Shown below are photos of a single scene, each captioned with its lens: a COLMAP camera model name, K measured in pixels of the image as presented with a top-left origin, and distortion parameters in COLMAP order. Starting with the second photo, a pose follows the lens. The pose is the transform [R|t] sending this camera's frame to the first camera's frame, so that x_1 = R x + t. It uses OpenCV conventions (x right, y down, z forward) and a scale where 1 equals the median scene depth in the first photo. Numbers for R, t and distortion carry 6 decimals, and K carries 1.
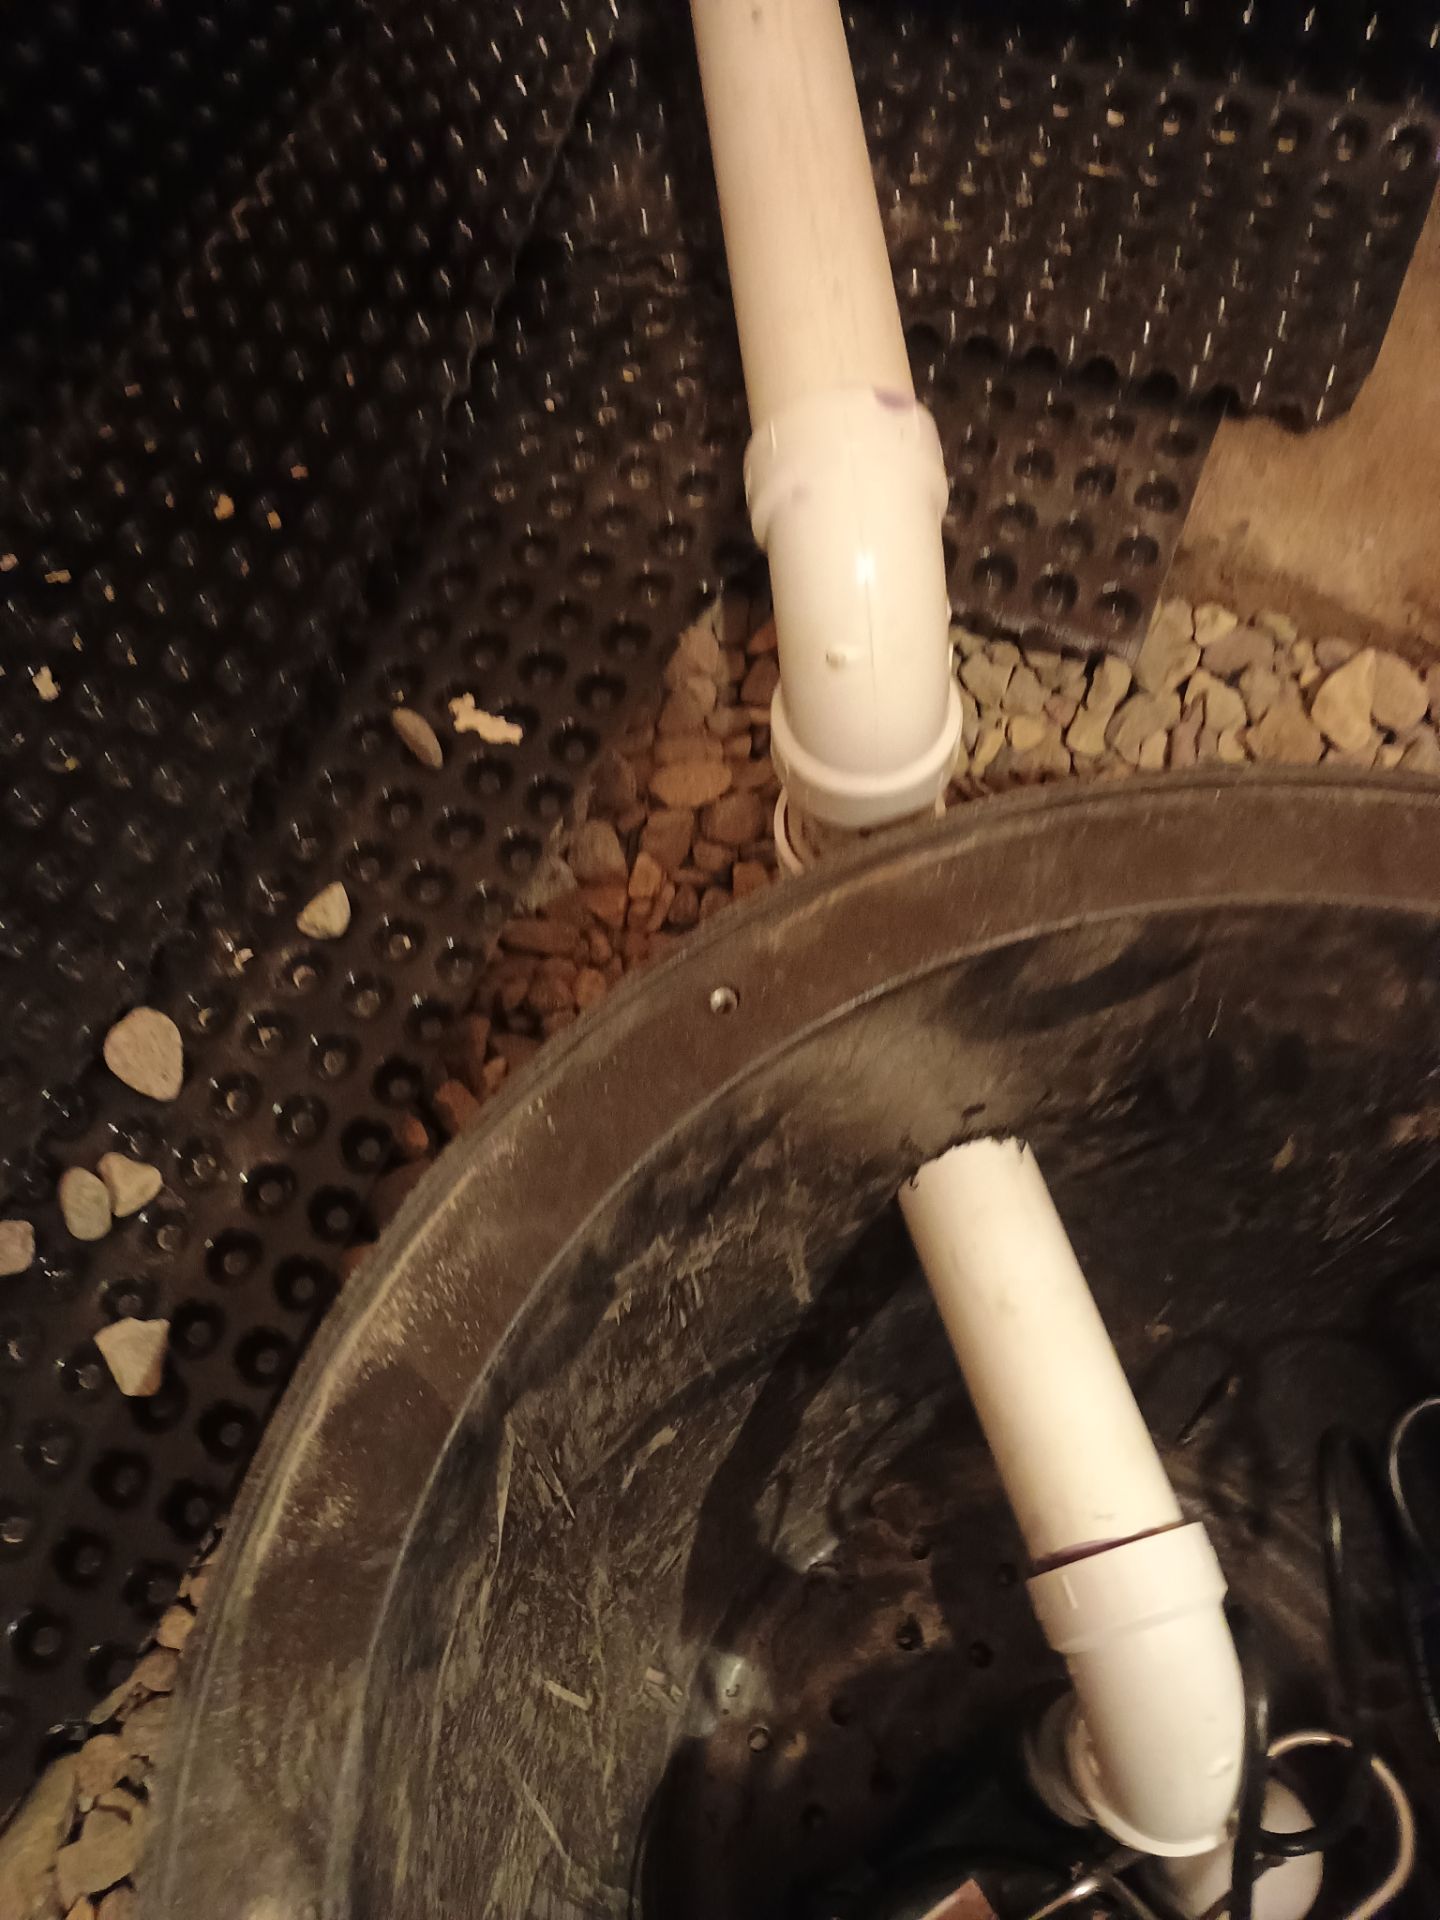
lens RADIAL K [[1684.6, 0, 744.7], [0, 1684.6, 971.2], [0, 0, 1]] dist [0.015185, -0.001949]
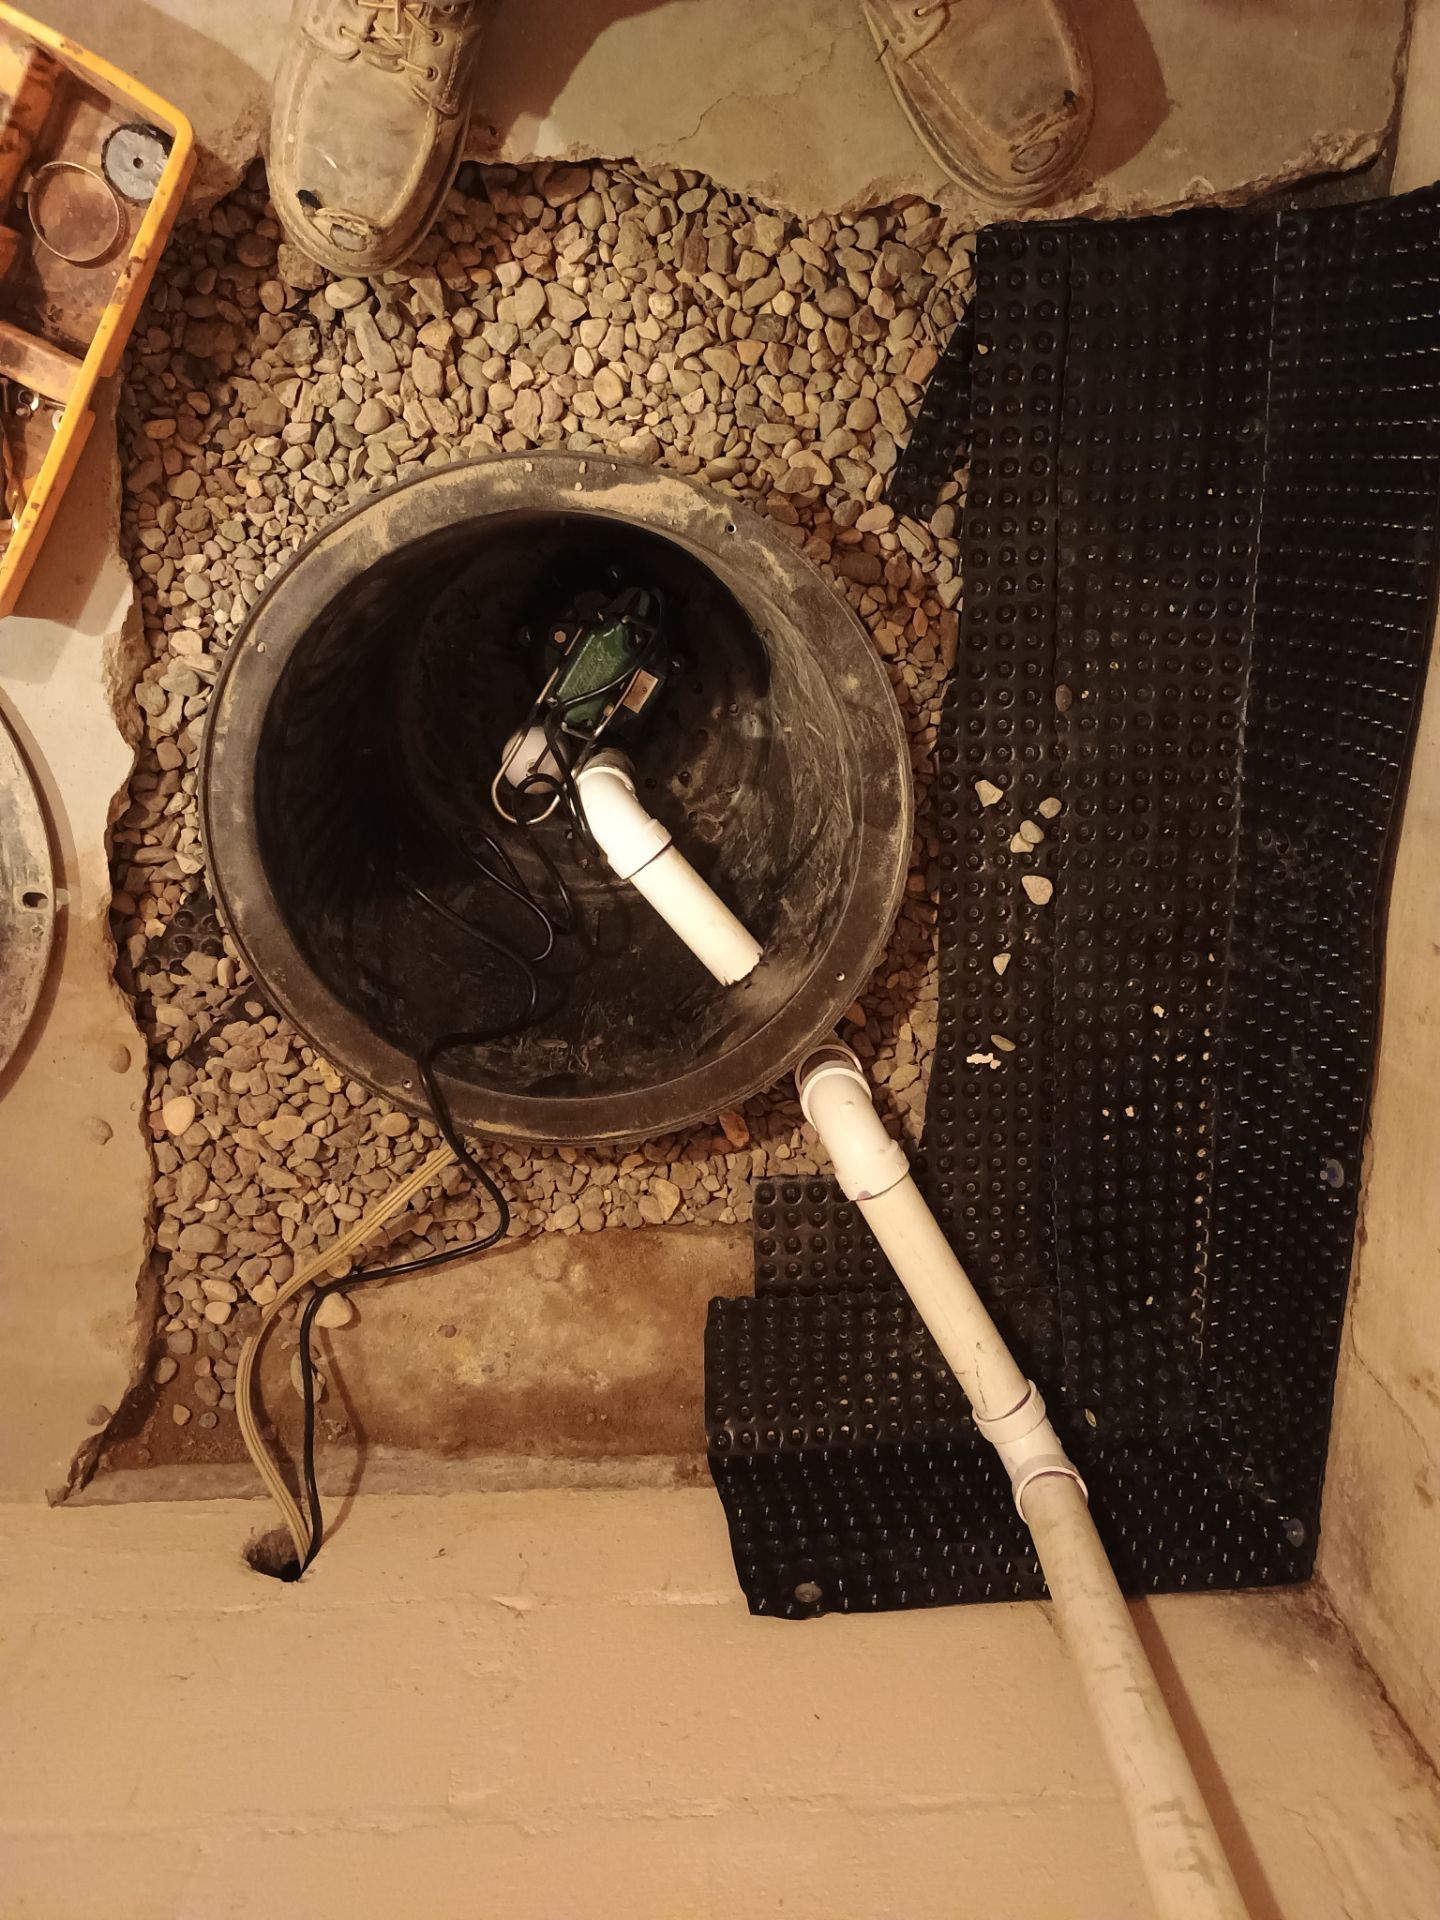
lens RADIAL K [[1651.4, 0, 730.7], [0, 1651.4, 955.1], [0, 0, 1]] dist [0.070640, -0.079242]
pose [[-0.923310, 0.373987, 0.087361, -0.079398], [-0.352569, -0.915596, 0.193337, -0.341197], [0.152293, 0.147709, 0.977235, -1.457119]]
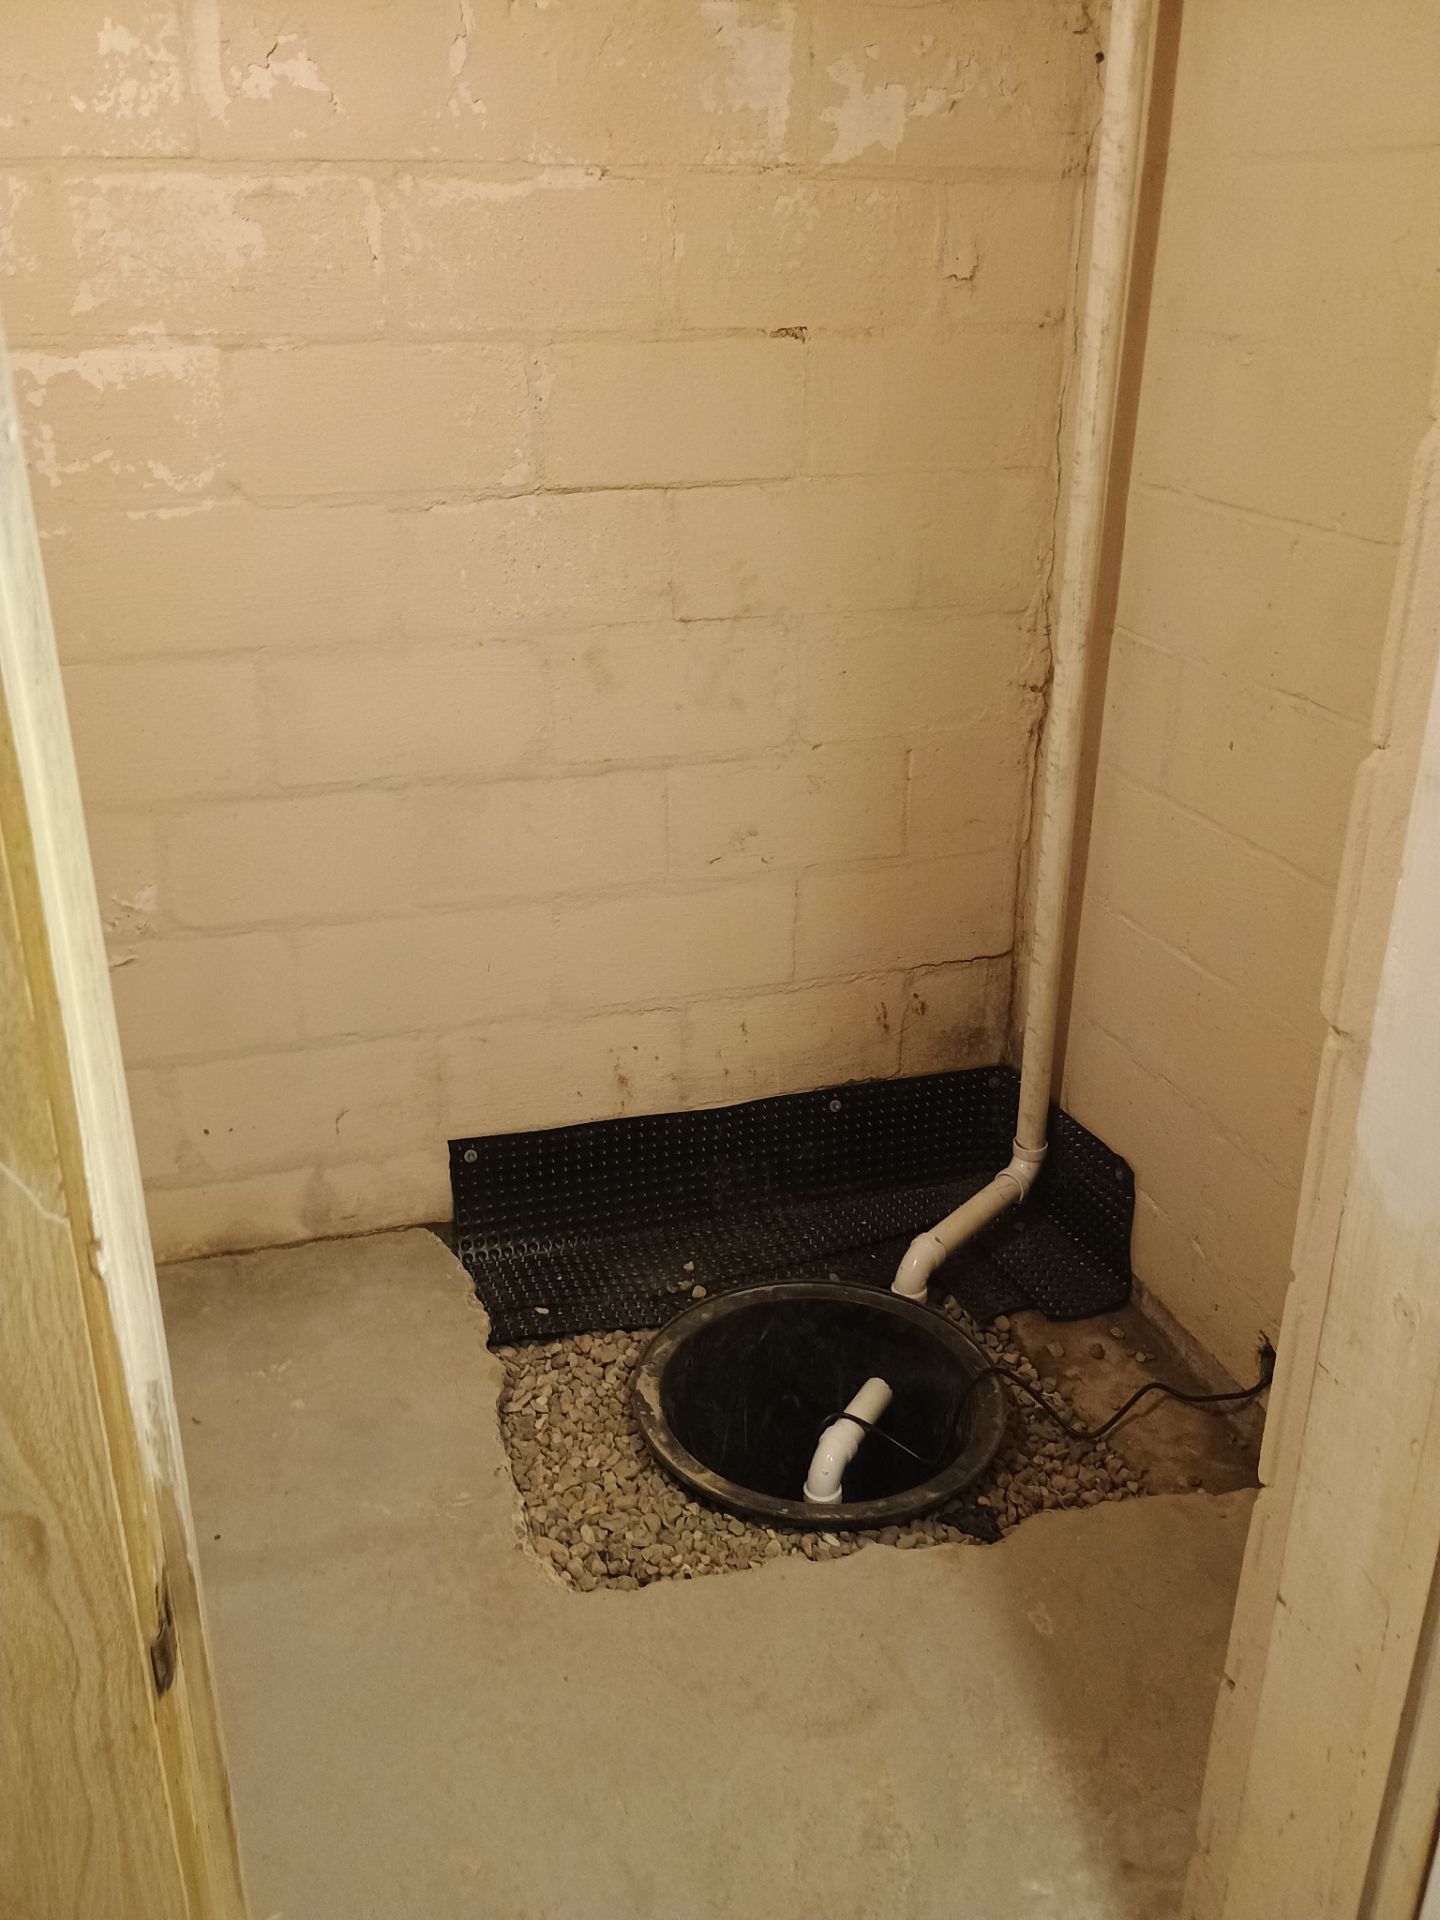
lens RADIAL K [[1608.6, 0, 711.6], [0, 1608.6, 963.3], [0, 0, 1]] dist [0.059025, -0.071856]
pose [[0.647011, 0.338186, -0.683379, 2.427446], [-0.688658, 0.643913, -0.333354, 1.140911], [0.327301, 0.686299, 0.649513, -2.791115]]
